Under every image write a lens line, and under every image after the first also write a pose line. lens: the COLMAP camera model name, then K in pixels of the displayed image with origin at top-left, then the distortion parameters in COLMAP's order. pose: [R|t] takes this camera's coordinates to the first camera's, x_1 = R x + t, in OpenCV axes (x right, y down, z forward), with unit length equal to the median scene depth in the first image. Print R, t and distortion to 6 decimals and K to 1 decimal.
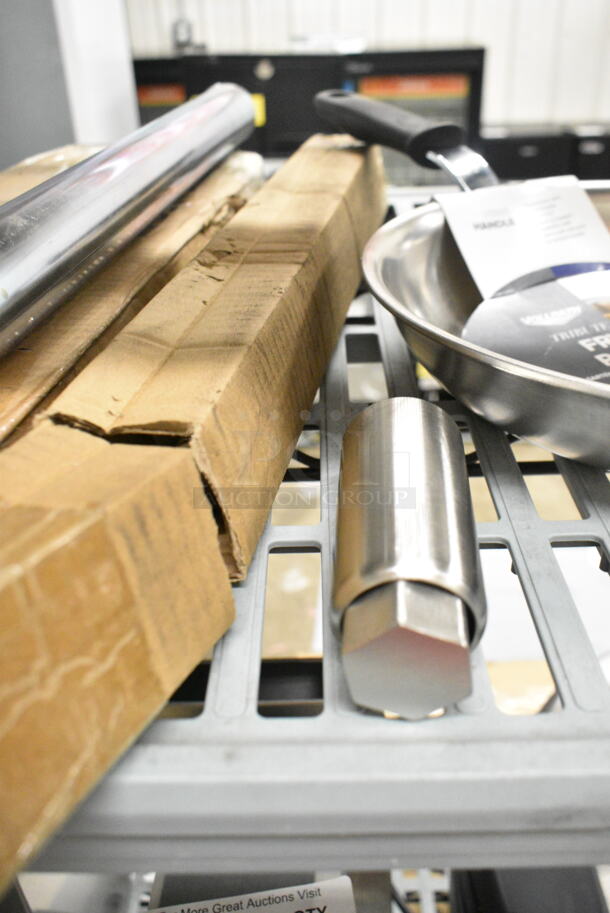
lens RADIAL K [[768.0, 0, 327.6], [0, 768.0, 404.7], [0, 0, 1]] dist [-0.016715, -0.004886]
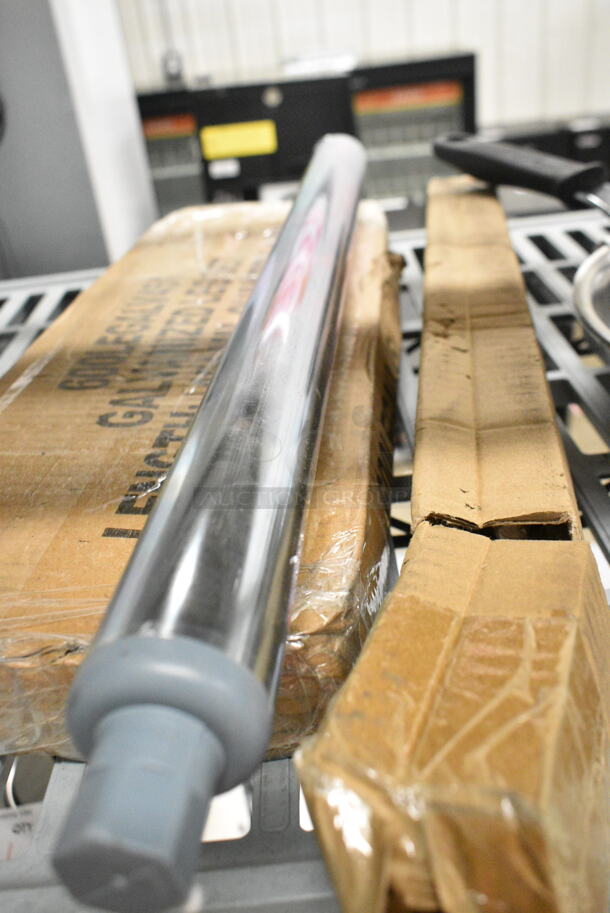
lens RADIAL K [[768.0, 0, 327.6], [0, 768.0, 404.7], [0, 0, 1]] dist [-0.016715, -0.004886]
pose [[0.995874, -0.090743, 0.000964, -0.311420], [0.090748, 0.995778, -0.013805, -0.087068], [0.000293, 0.013836, 0.999904, -0.028436]]
